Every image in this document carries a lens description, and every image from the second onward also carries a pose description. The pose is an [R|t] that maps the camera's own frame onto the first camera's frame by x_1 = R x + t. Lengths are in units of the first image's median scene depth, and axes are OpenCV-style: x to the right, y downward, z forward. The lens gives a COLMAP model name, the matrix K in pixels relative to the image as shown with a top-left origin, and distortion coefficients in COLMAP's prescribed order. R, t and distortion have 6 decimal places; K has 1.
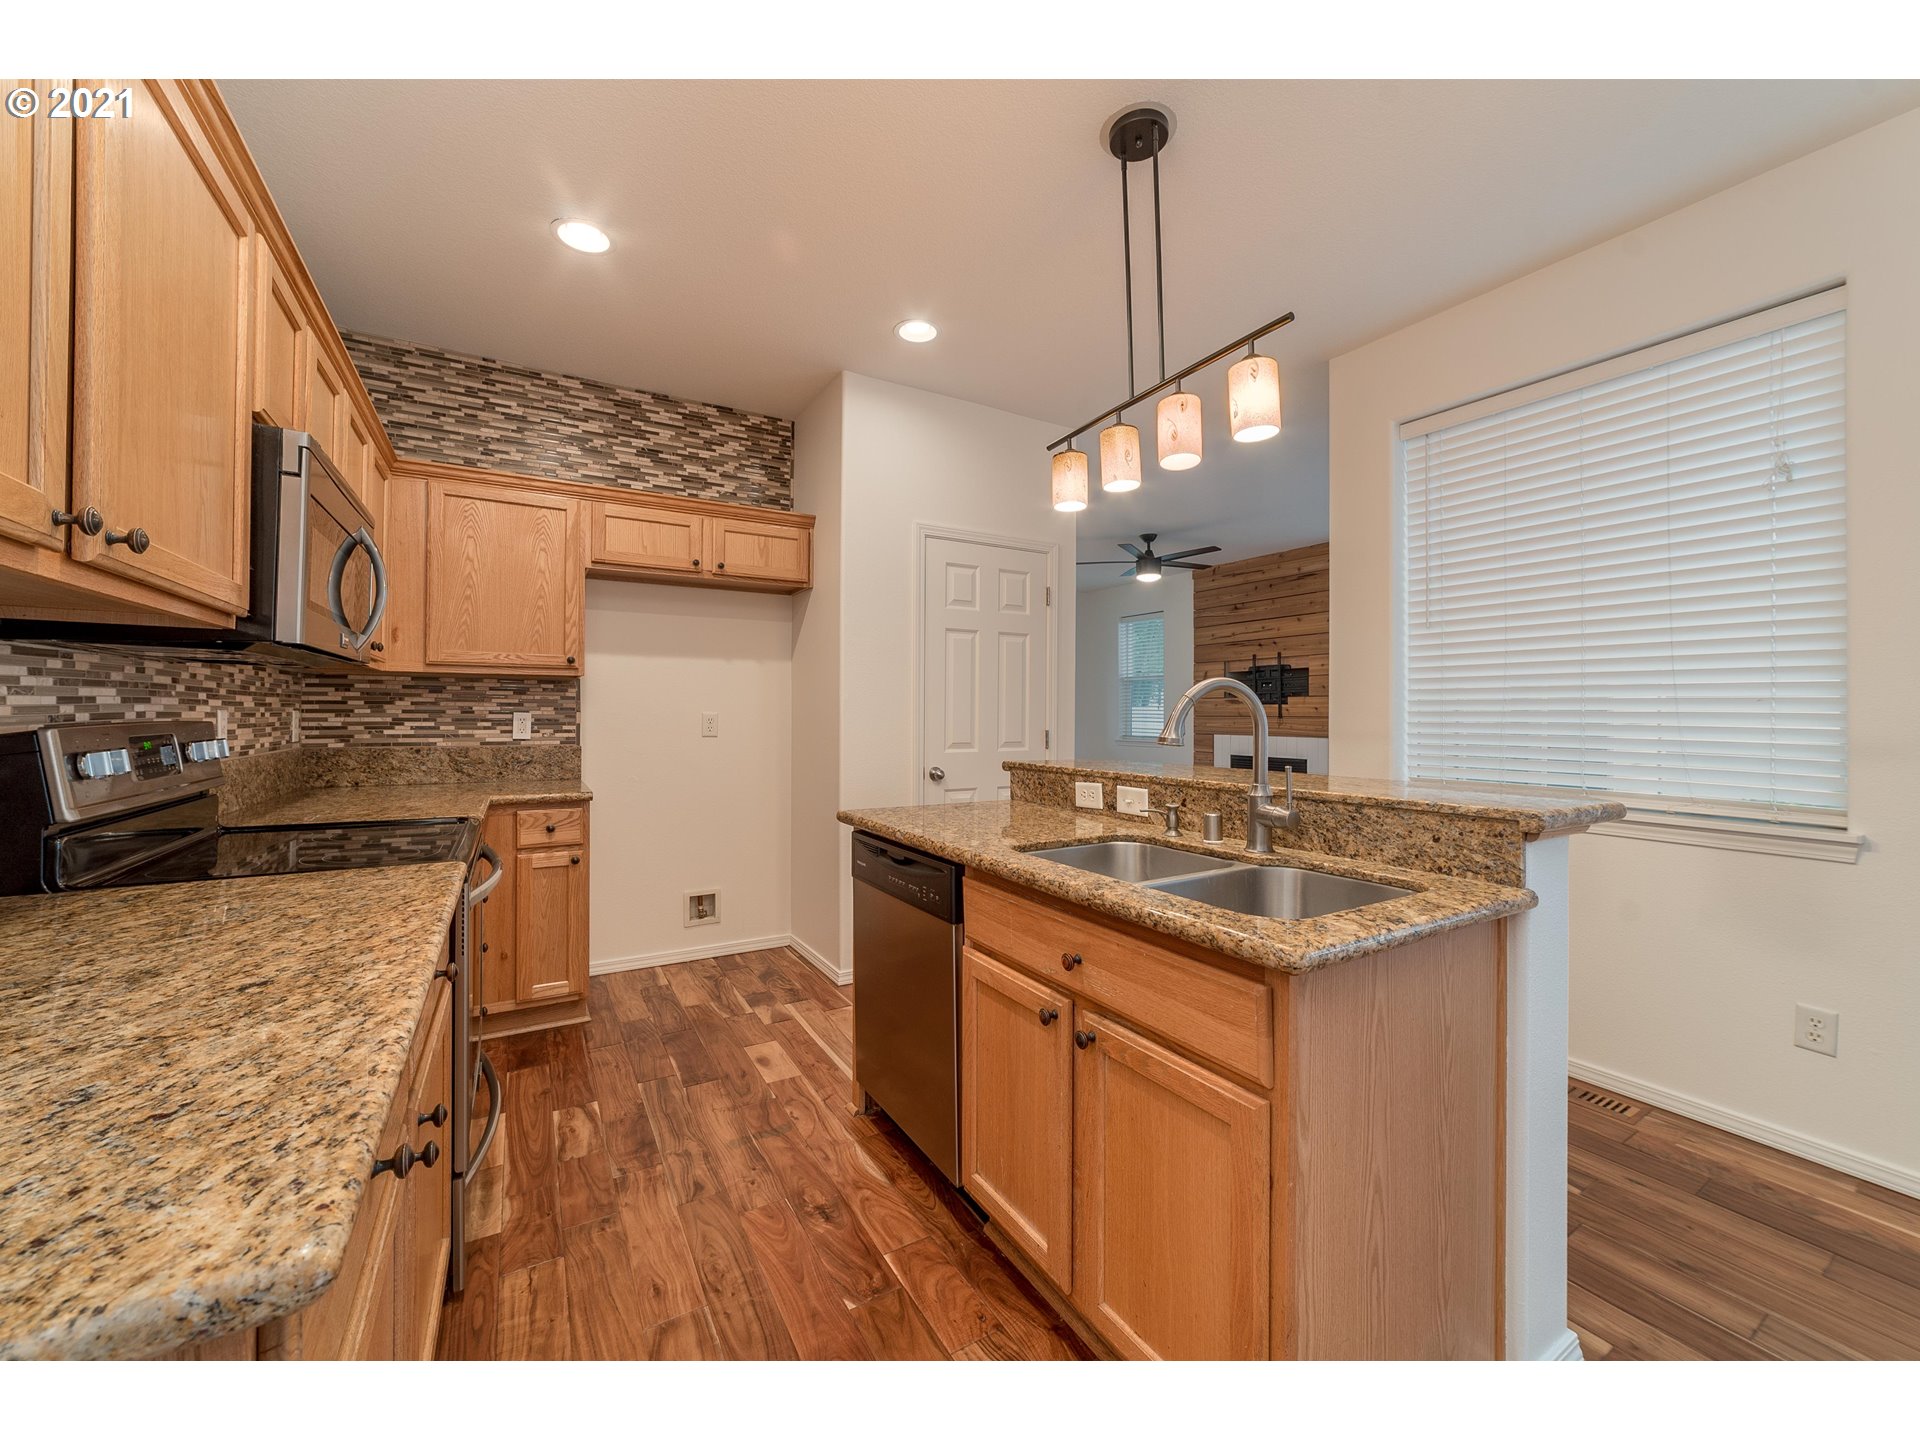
lens RADIAL K [[747.0, 0, 960.6], [0, 747.0, 707.7], [0, 0, 1]] dist [-0.029774, 0.012854]
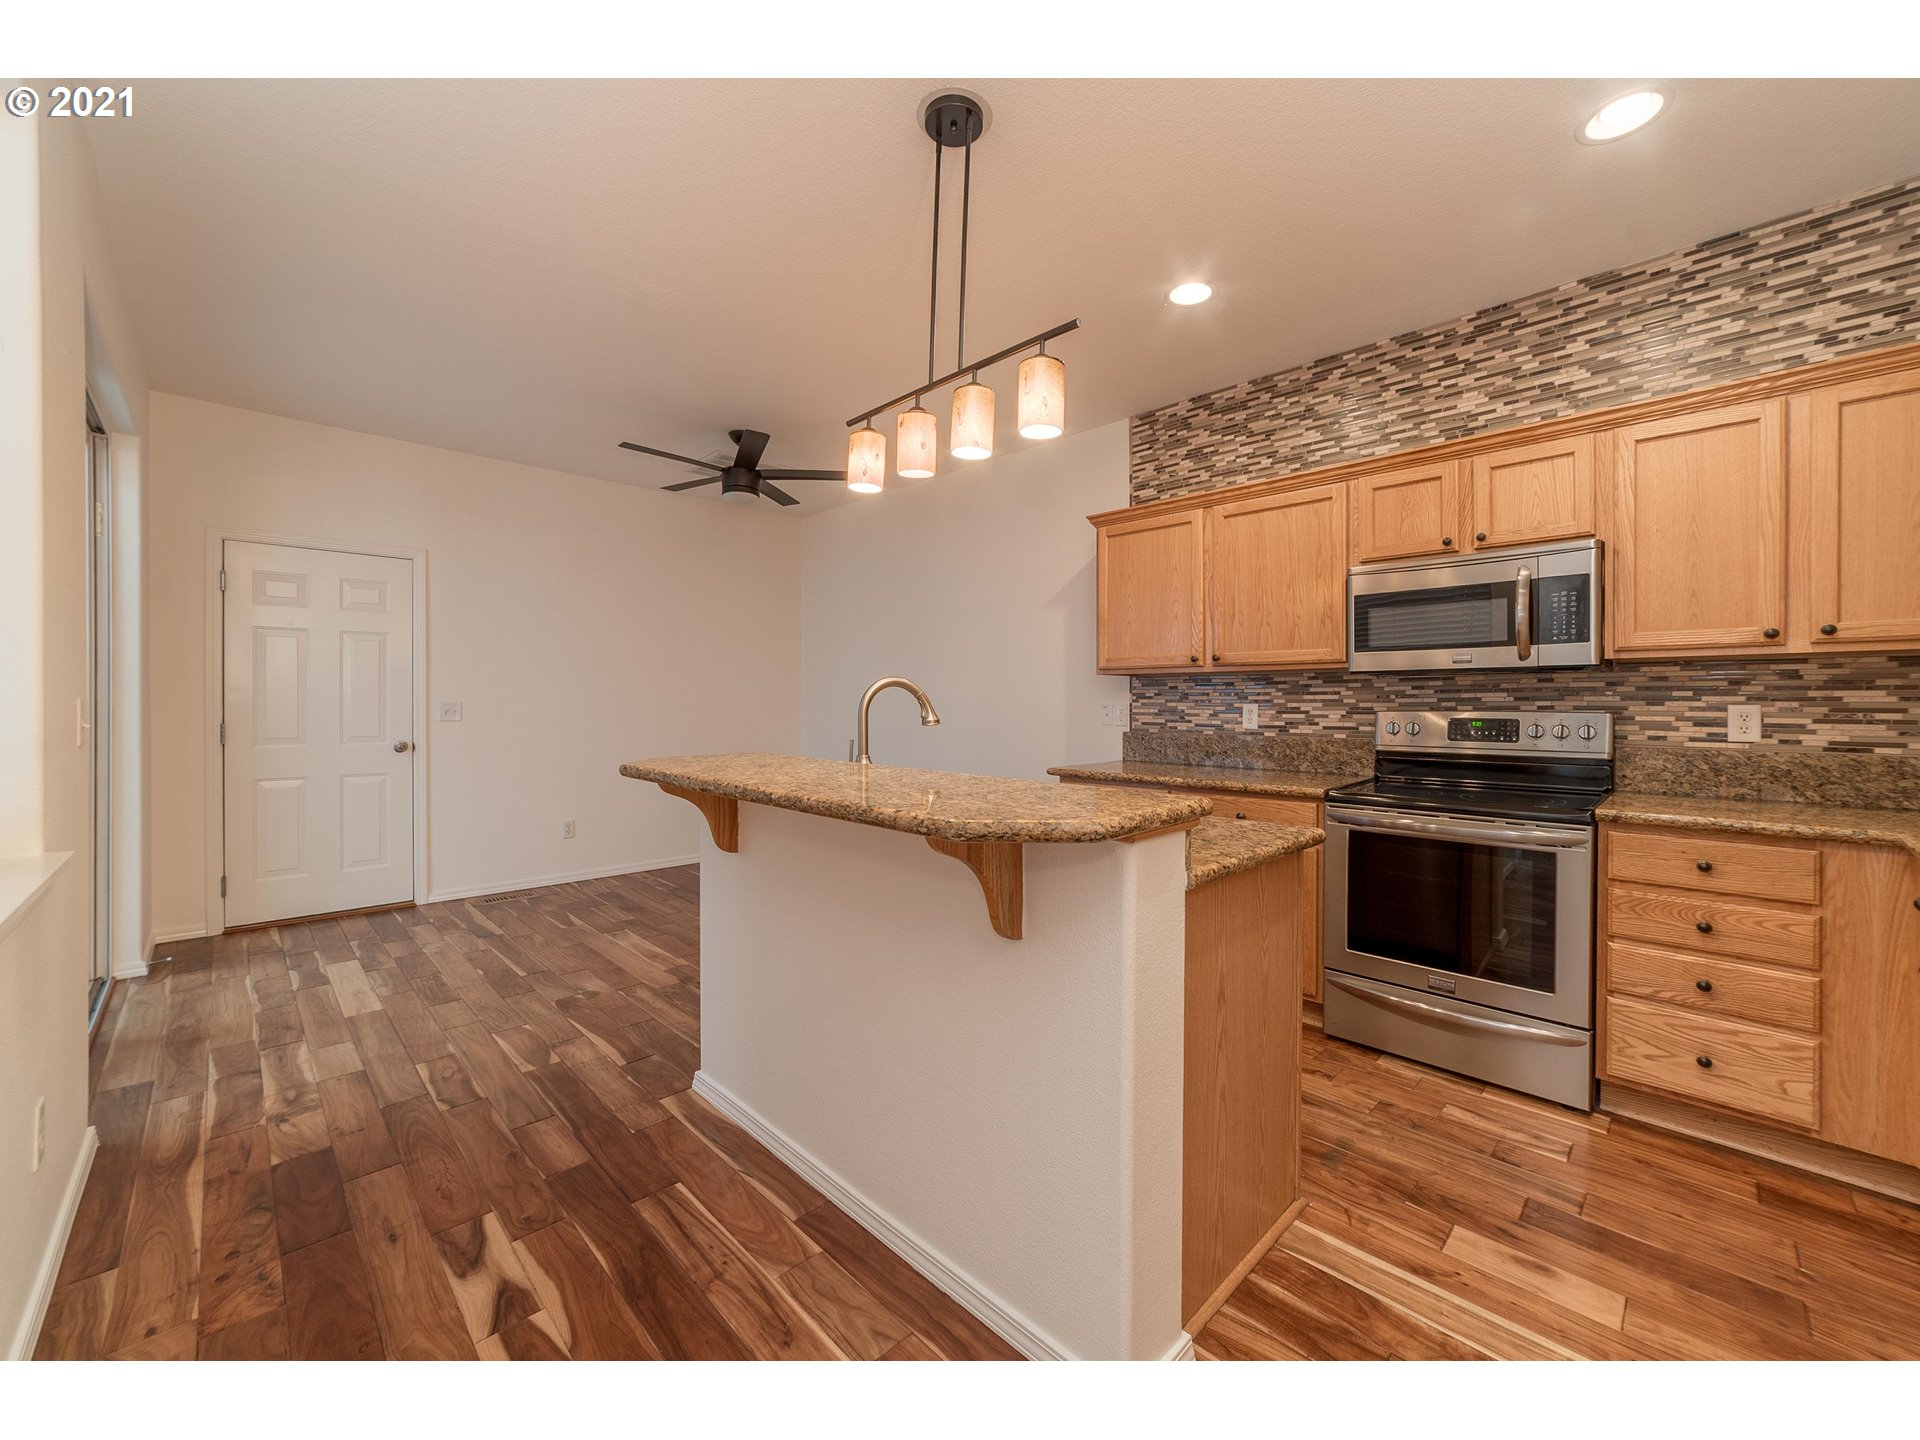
lens RADIAL K [[755.6, 0, 950.1], [0, 755.6, 704.7], [0, 0, 1]] dist [-0.030877, 0.011006]
pose [[-0.974335, -0.006362, -0.225013, 0.287833], [-0.005093, 0.999968, -0.006216, 0.010653], [0.225045, -0.004911, -0.974336, 1.218587]]
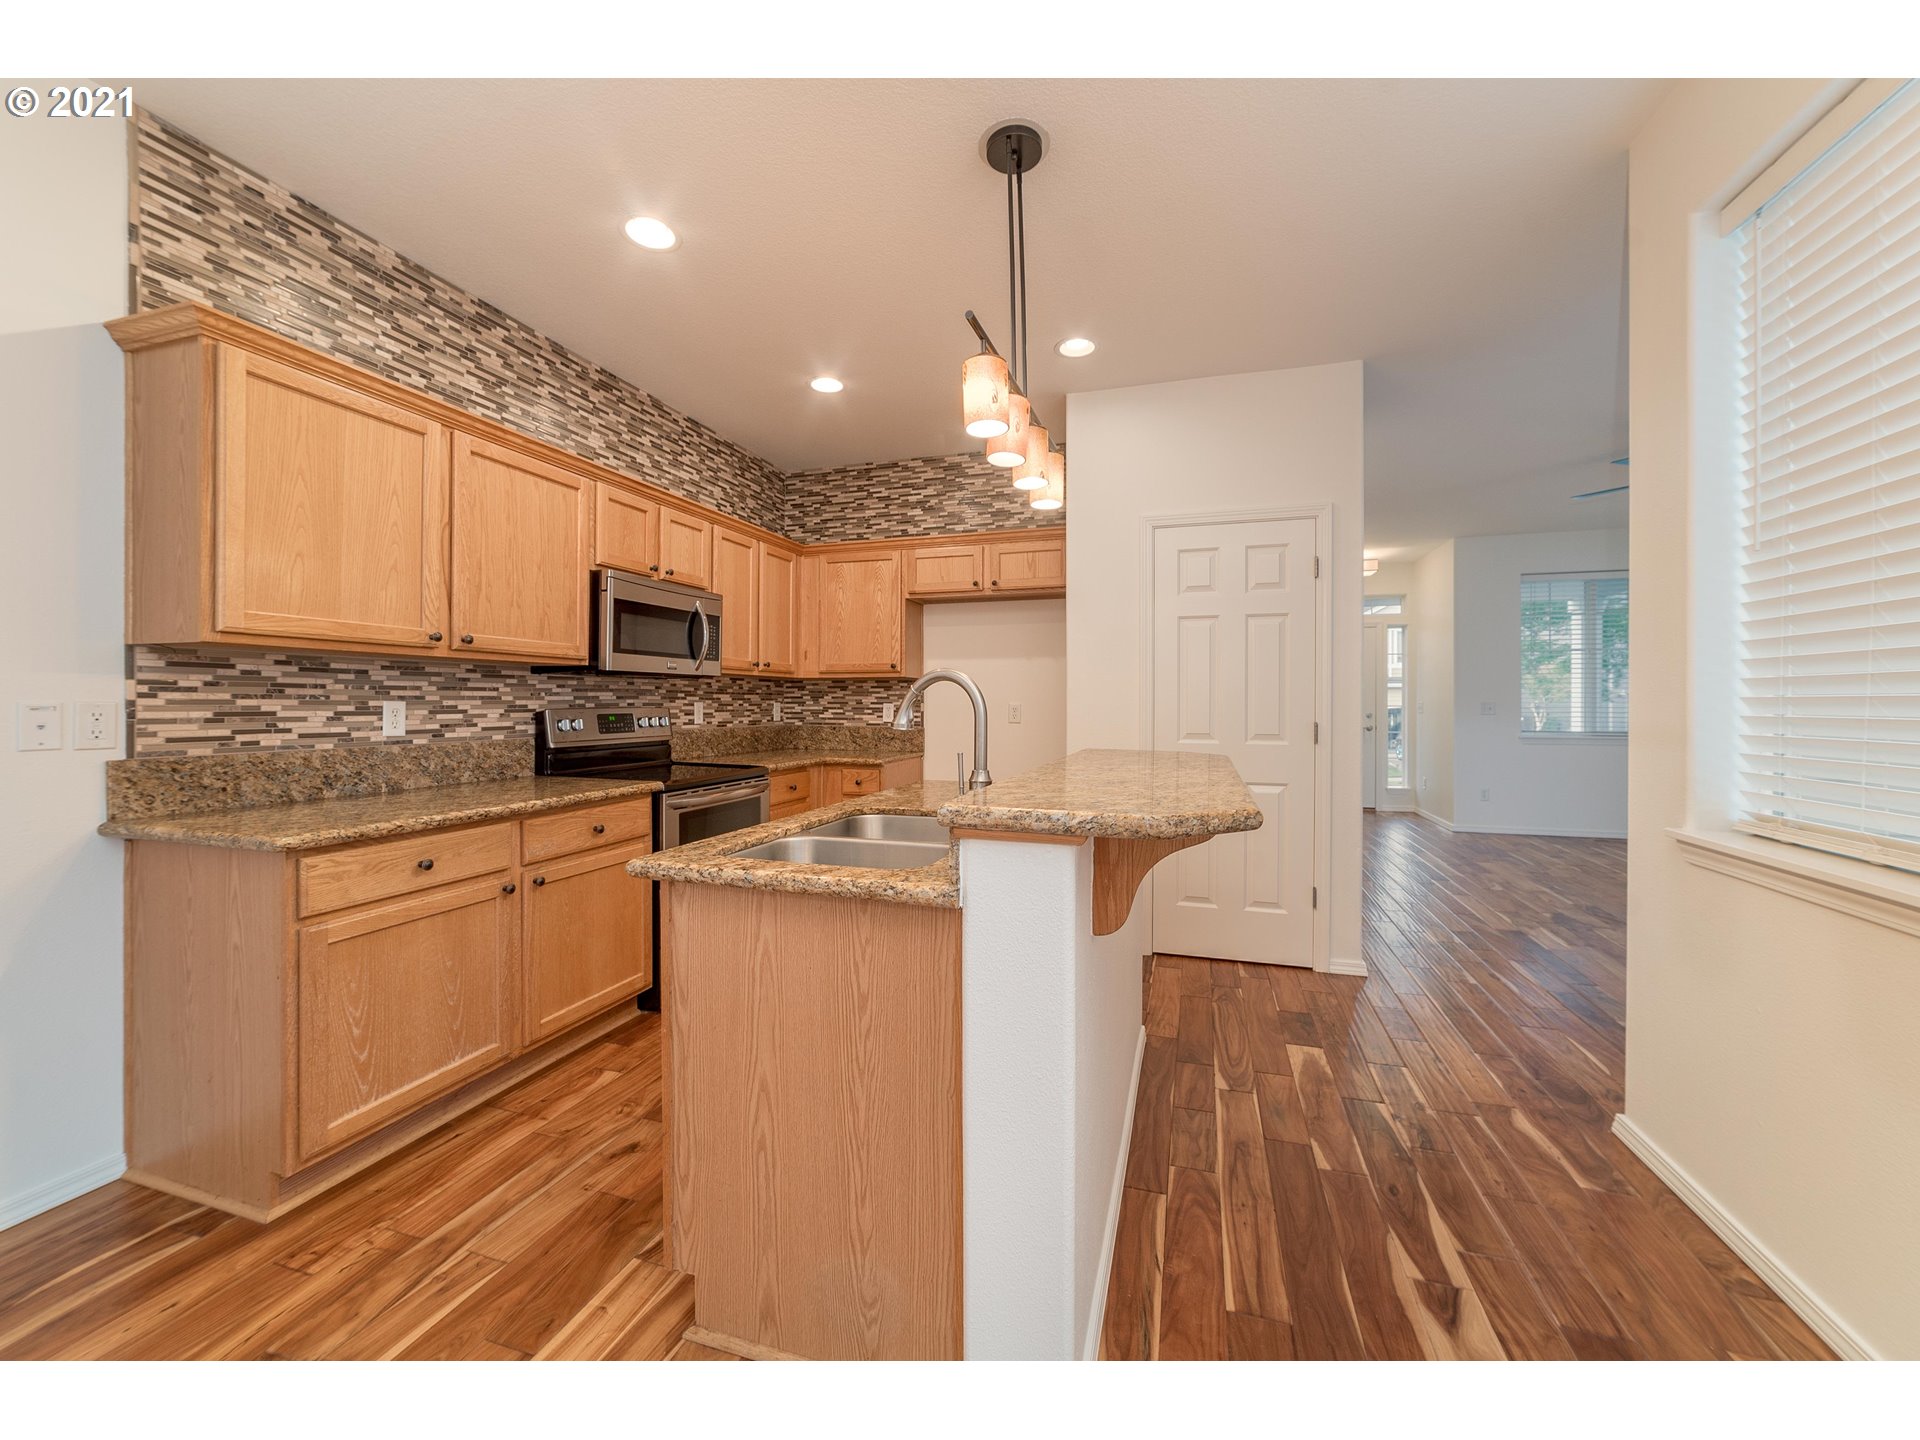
lens RADIAL K [[747.0, 0, 960.6], [0, 747.0, 707.7], [0, 0, 1]] dist [-0.029774, 0.012854]
pose [[0.660574, 0.002246, -0.750757, 0.600052], [0.005648, 0.999952, 0.007960, 0.003953], [0.750740, -0.009499, 0.660530, 0.153583]]
